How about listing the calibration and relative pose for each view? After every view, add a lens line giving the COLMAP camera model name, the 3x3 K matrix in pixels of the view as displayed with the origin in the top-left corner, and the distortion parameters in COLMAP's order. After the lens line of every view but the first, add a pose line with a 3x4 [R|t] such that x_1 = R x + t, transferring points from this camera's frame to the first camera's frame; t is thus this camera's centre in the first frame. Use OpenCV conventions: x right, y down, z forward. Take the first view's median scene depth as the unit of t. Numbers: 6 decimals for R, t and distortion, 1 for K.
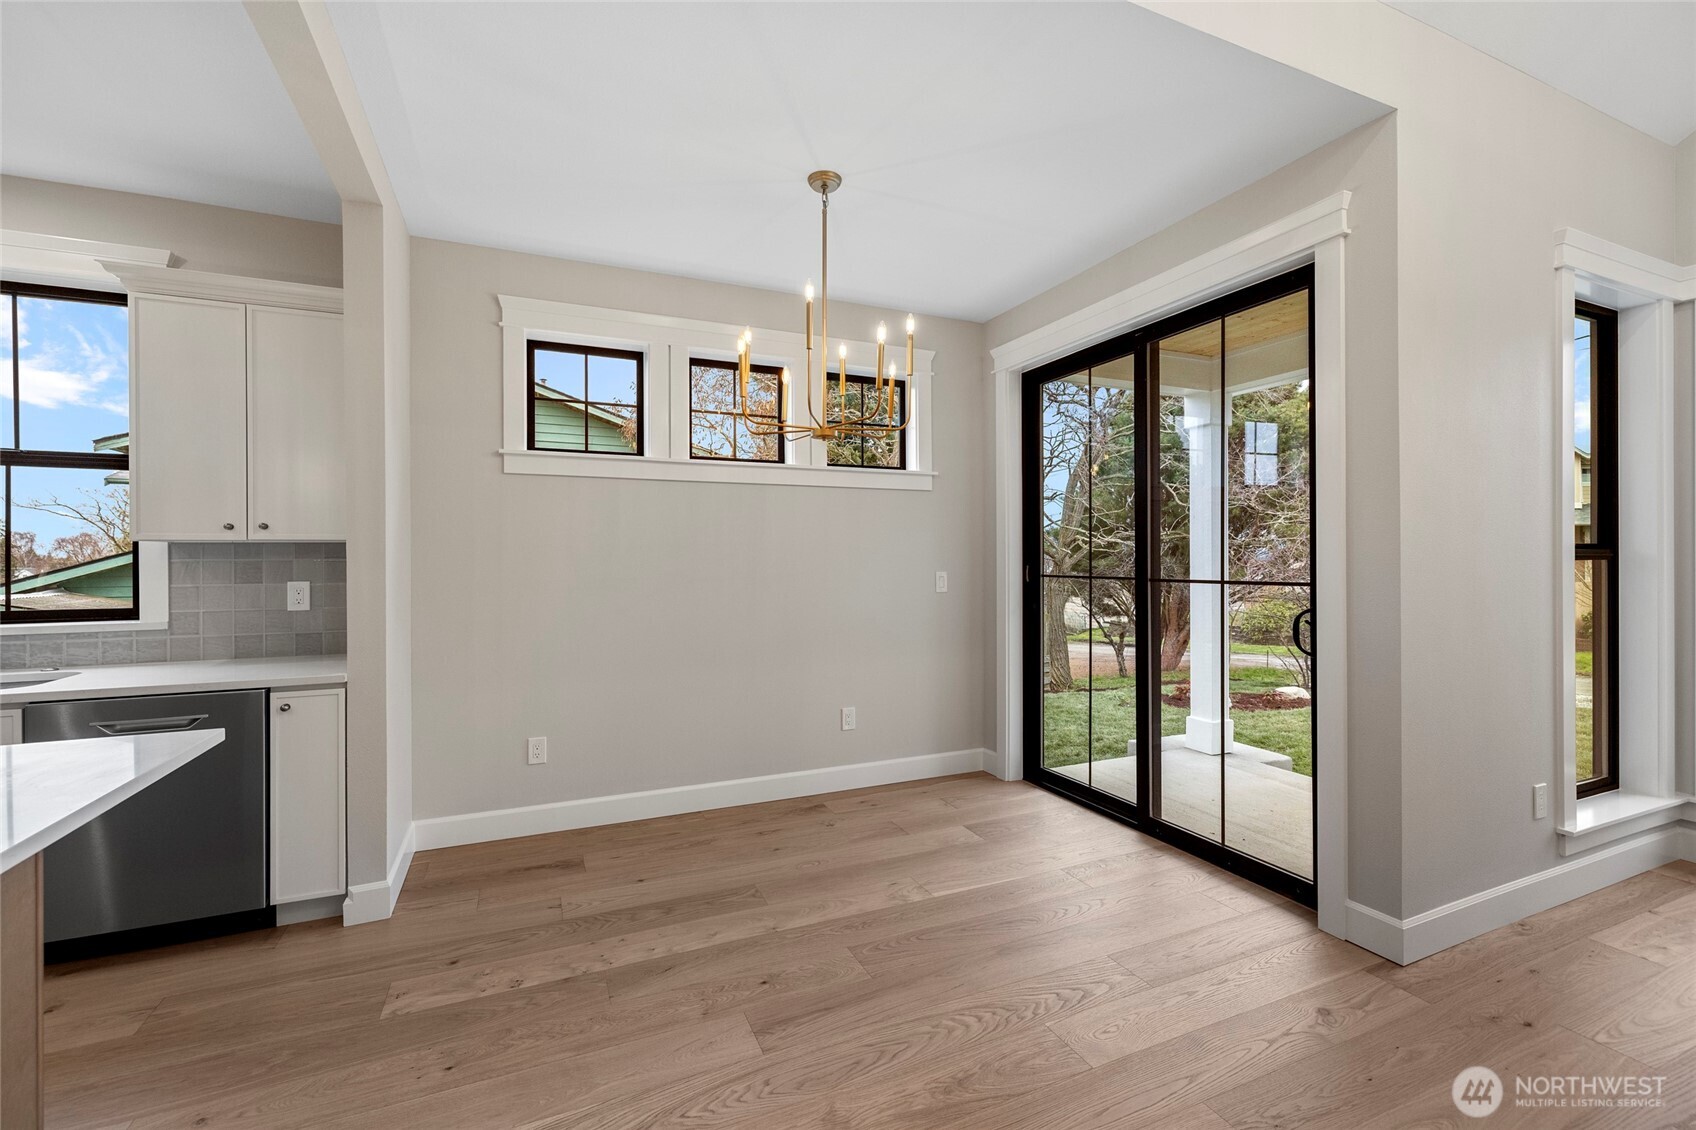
lens RADIAL K [[718.2, 0, 842.1], [0, 718.2, 555.7], [0, 0, 1]] dist [-0.000855, -0.000184]
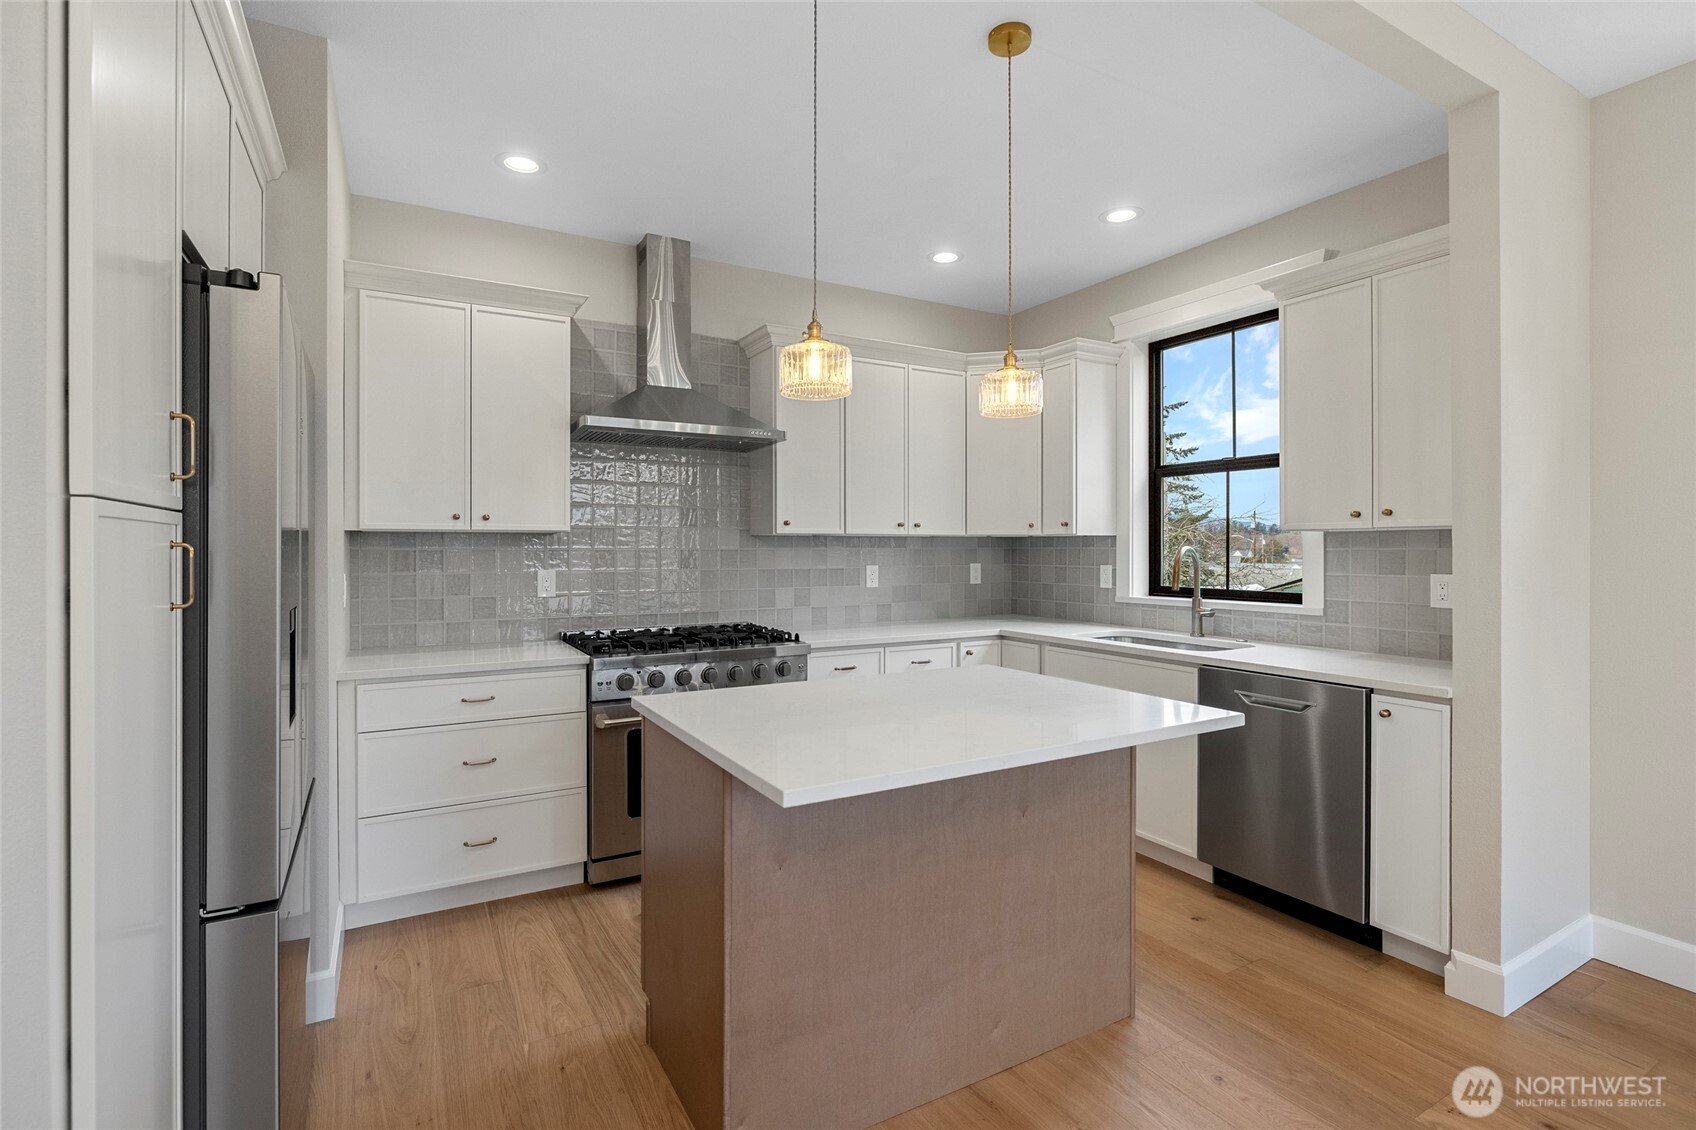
lens RADIAL K [[795.2, 0, 844.7], [0, 795.2, 547.9], [0, 0, 1]] dist [-0.004944, -0.000093]
pose [[0.108988, 0.003452, -0.994037, 0.133234], [-0.001432, 0.999993, 0.003315, 0.001870], [0.994042, 0.001062, 0.108993, 0.211741]]
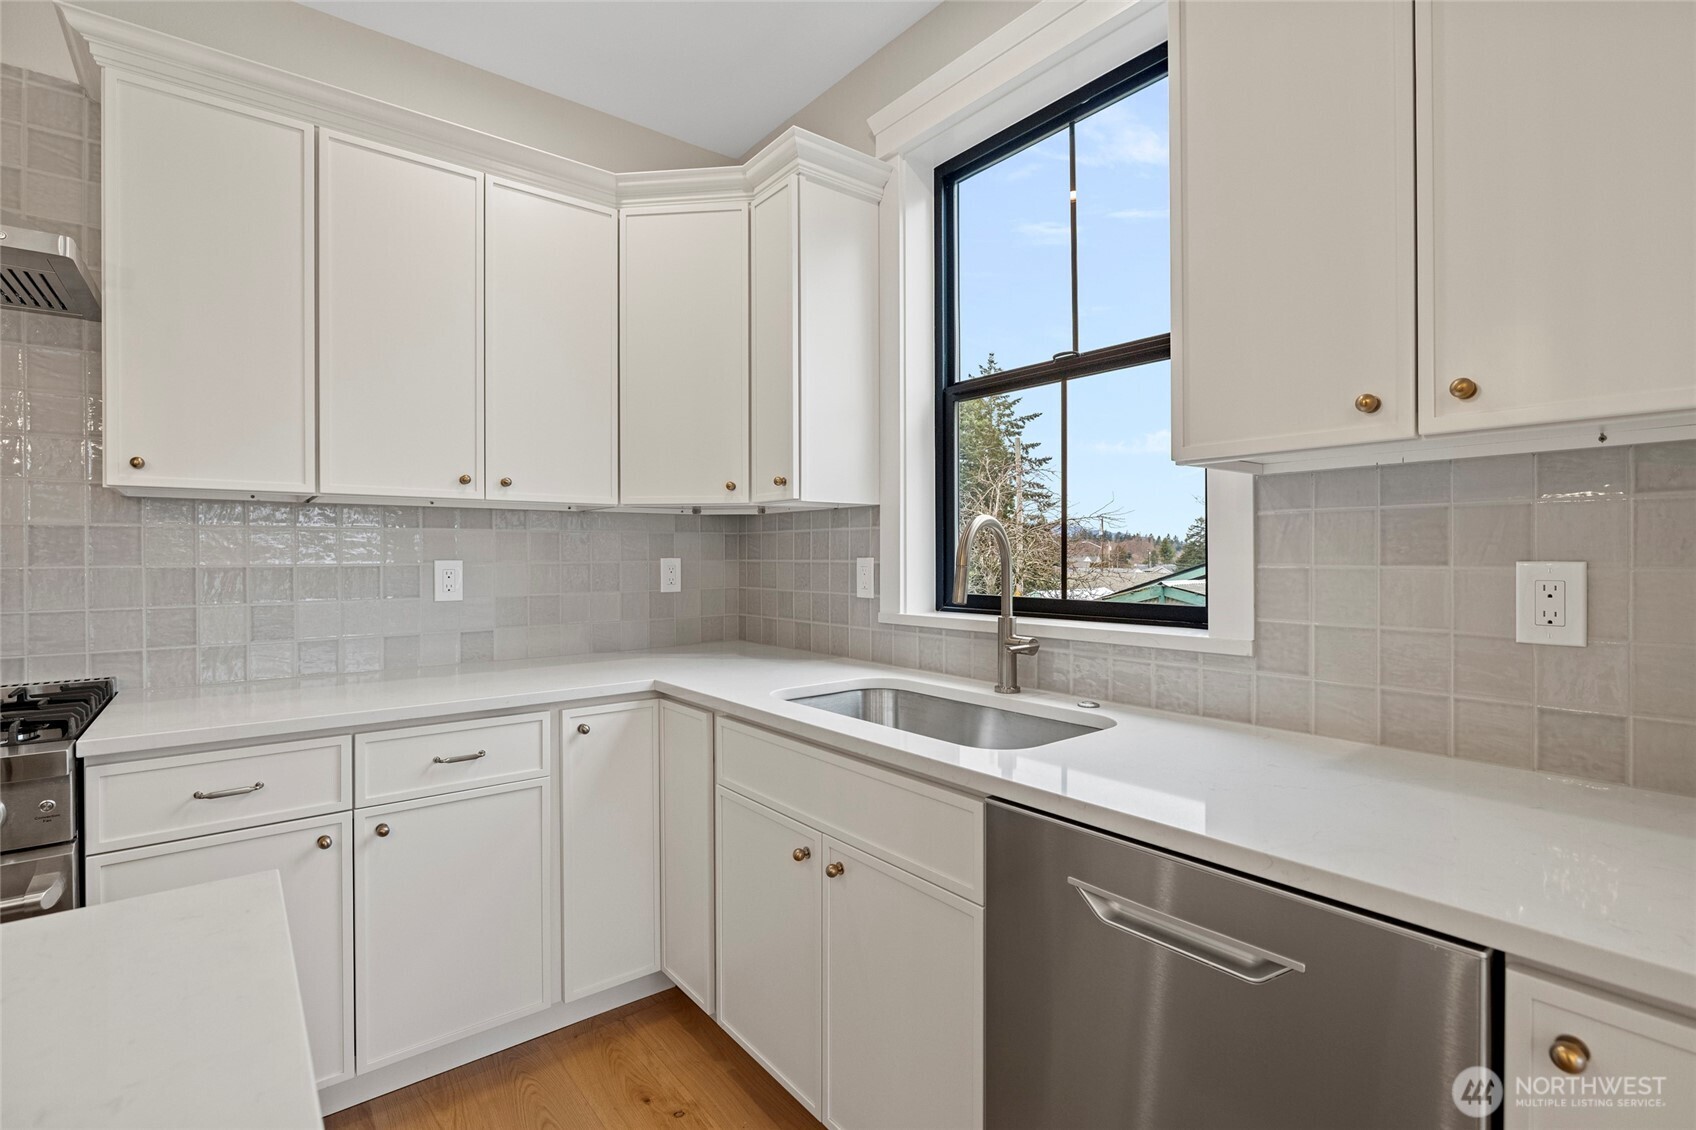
lens RADIAL K [[775.7, 0, 842.5], [0, 775.7, 557.5], [0, 0, 1]] dist [-0.006189, -0.000232]
pose [[0.259268, 0.006045, -0.965787, -0.565941], [0.000865, 0.999979, 0.006491, 0.035940], [0.965805, -0.002518, 0.259257, 0.665741]]
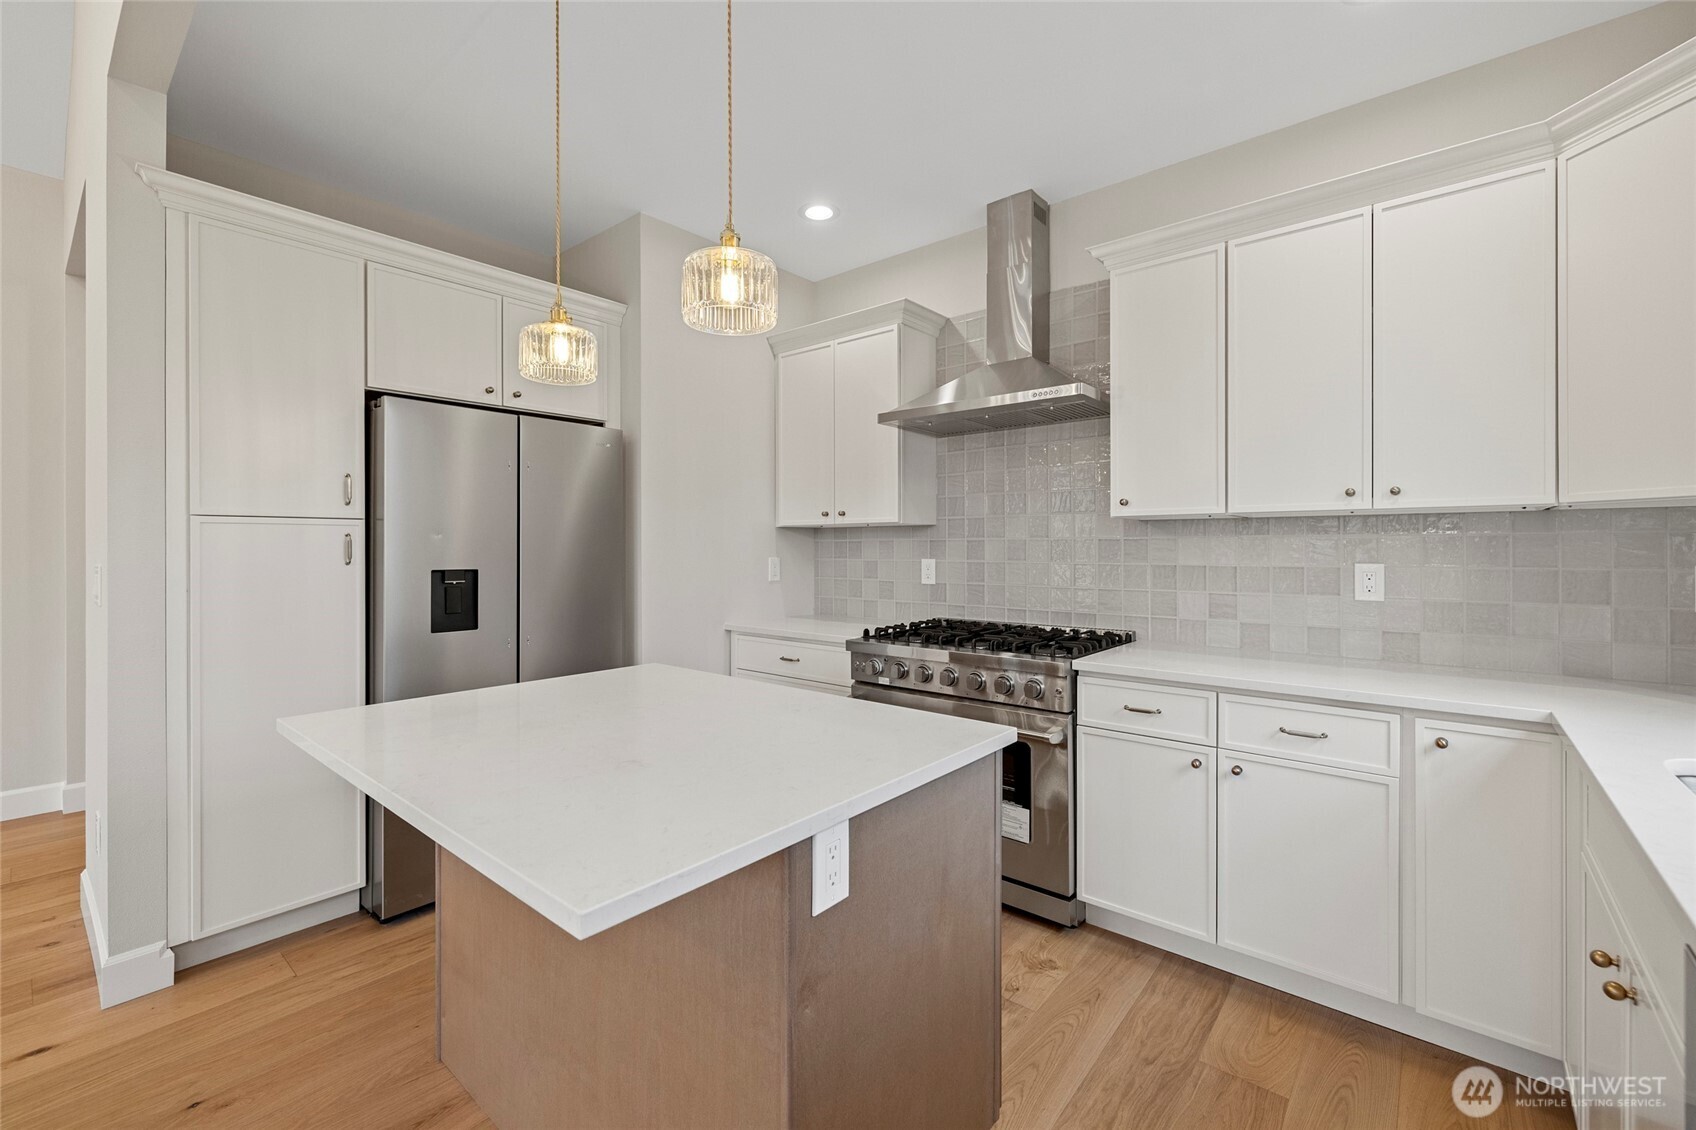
lens RADIAL K [[707.6, 0, 832.8], [0, 707.6, 547.6], [0, 0, 1]] dist [-0.000641, -0.000204]
pose [[-0.901283, 0.005064, -0.433202, -0.554031], [0.004303, 0.999987, 0.002738, 0.019057], [0.433210, 0.000604, -0.901293, 0.970223]]
